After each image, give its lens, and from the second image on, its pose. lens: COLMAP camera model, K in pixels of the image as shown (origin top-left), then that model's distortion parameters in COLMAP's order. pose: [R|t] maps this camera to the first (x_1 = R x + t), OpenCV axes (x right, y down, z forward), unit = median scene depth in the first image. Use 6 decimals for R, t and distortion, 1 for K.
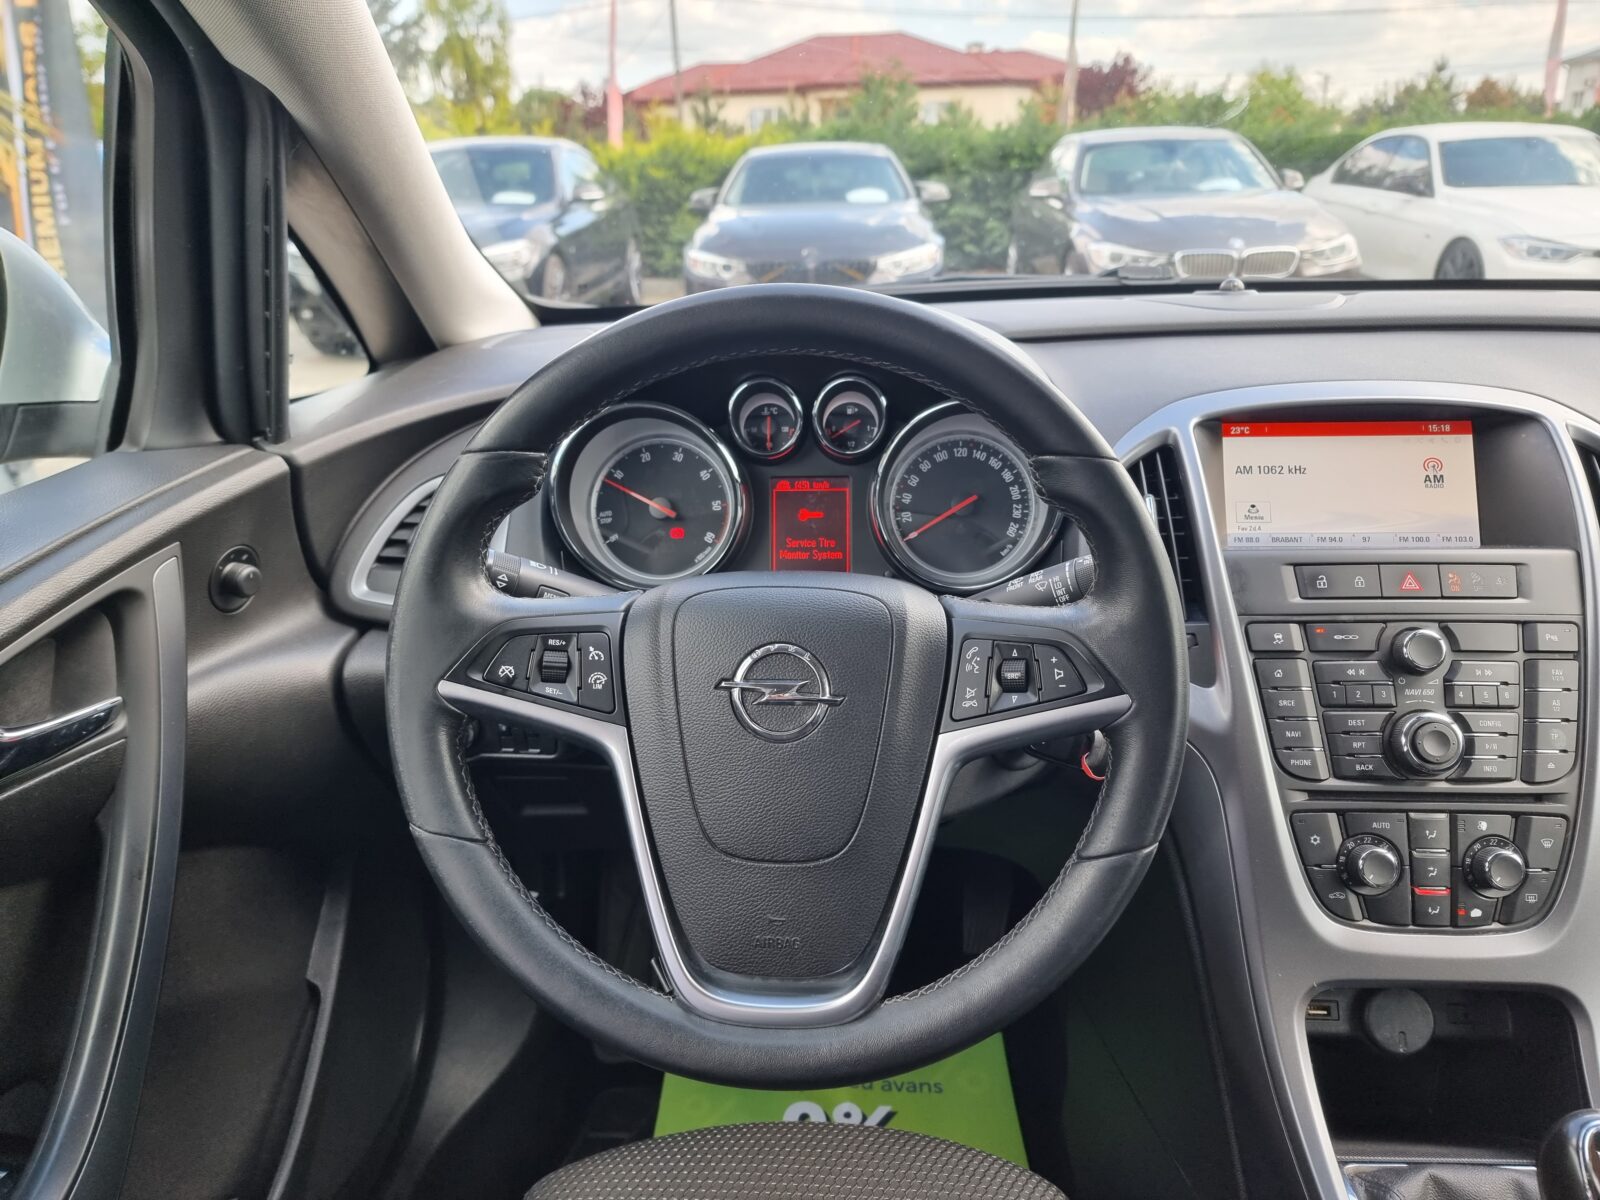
lens RADIAL K [[1130.8, 0, 803.2], [0, 1130.8, 593.0], [0, 0, 1]] dist [0.025682, -0.001599]
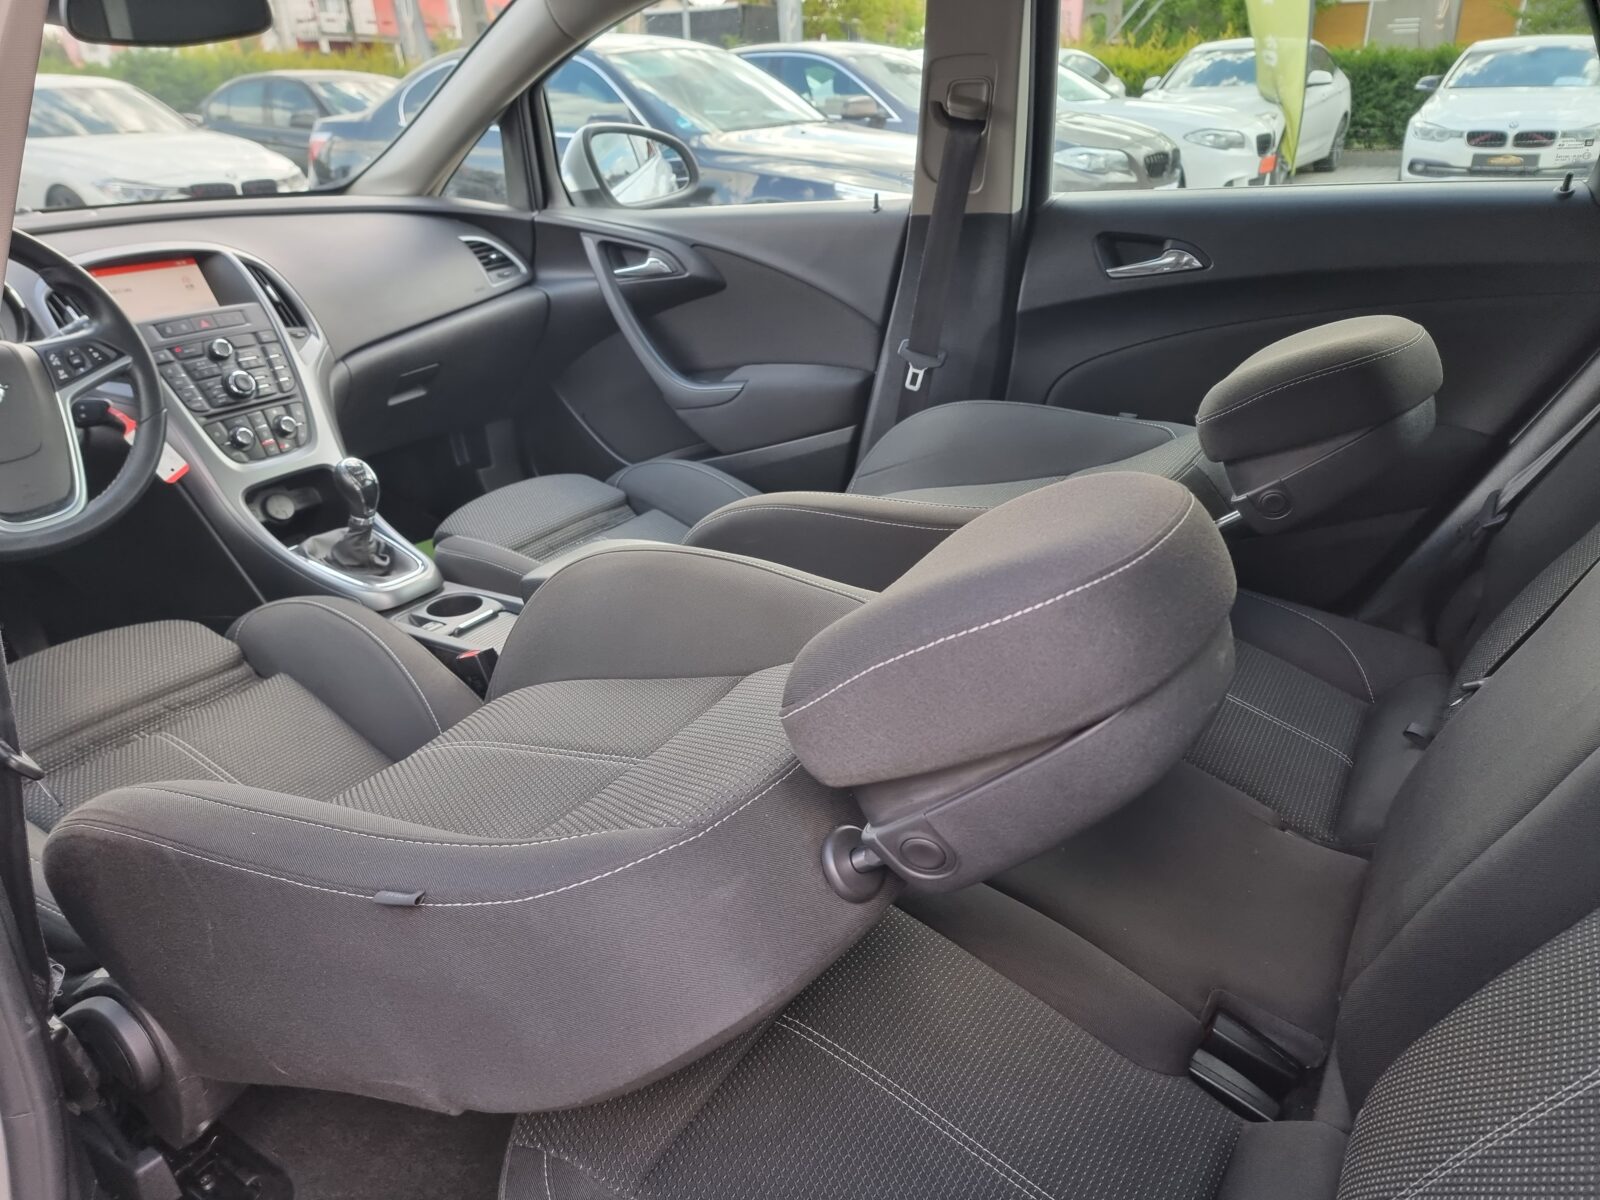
lens RADIAL K [[1141.7, 0, 815.3], [0, 1141.7, 614.2], [0, 0, 1]] dist [0.029274, -0.002463]
pose [[0.468802, -0.356198, 0.808300, -0.997775], [0.313817, 0.922552, 0.224536, 0.401463], [-0.825678, 0.148395, 0.544275, -1.226484]]
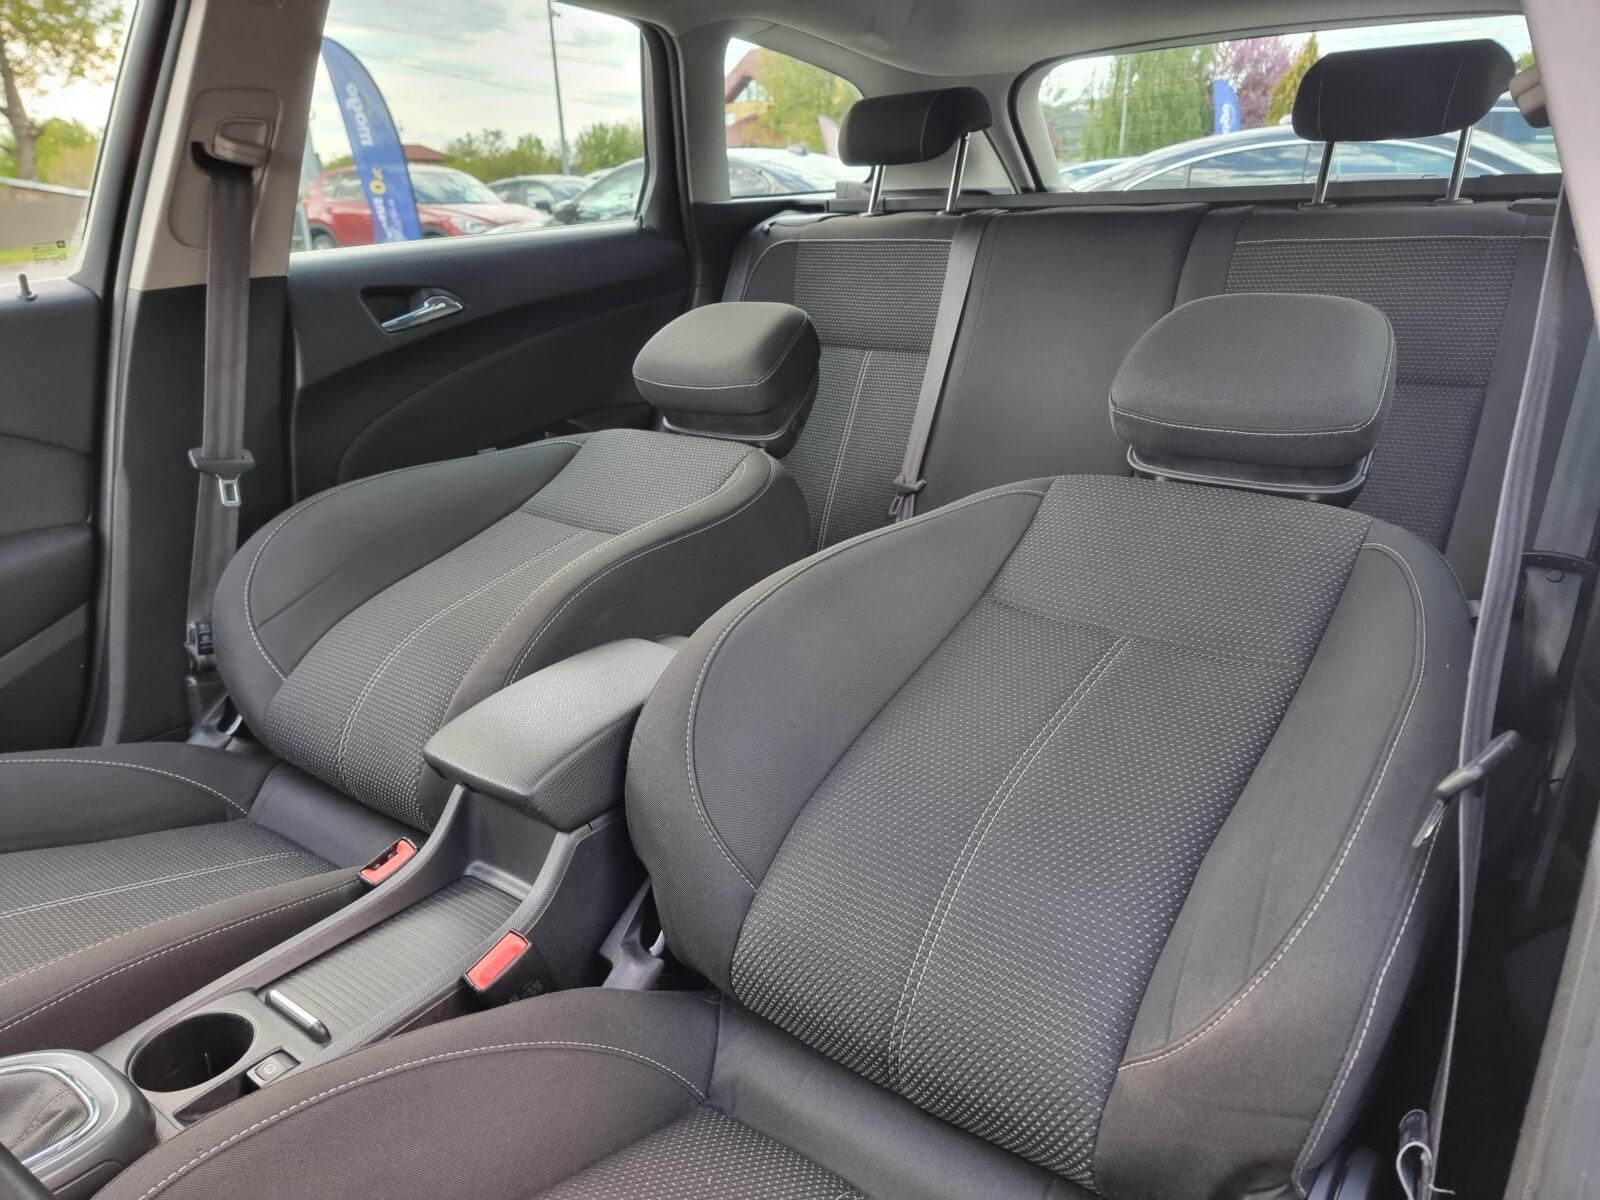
lens RADIAL K [[1094.2, 0, 805.2], [0, 1094.2, 597.8], [0, 0, 1]] dist [0.115217, -0.129961]
pose [[-0.824429, -0.142651, 0.547693, -0.548911], [0.242242, 0.785653, 0.569270, -0.169999], [-0.511504, 0.601997, -0.613159, 0.724608]]
